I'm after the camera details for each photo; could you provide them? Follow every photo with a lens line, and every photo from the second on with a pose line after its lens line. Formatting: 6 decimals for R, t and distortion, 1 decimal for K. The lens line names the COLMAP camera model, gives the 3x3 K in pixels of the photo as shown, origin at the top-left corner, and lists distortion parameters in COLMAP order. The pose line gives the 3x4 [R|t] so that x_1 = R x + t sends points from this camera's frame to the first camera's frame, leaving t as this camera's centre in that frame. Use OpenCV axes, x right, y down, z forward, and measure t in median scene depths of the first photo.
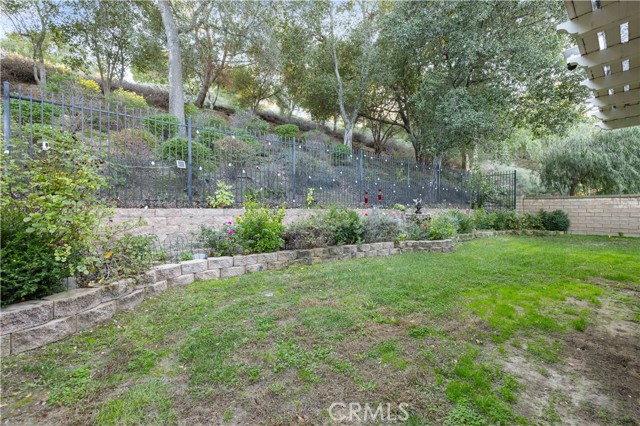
lens RADIAL K [[273.3, 0, 321.8], [0, 273.3, 213.0], [0, 0, 1]] dist [-0.000178, 0.000079]
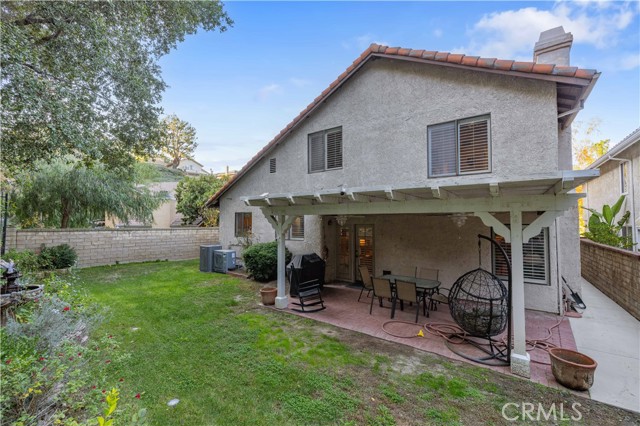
lens RADIAL K [[273.3, 0, 320.2], [0, 273.3, 213.6], [0, 0, 1]] dist [-0.000178, 0.000079]
pose [[-0.225070, 0.026006, 0.973995, -0.255096], [0.000260, 0.999645, -0.026630, -0.114943], [-0.974343, -0.005740, -0.224997, 0.522630]]
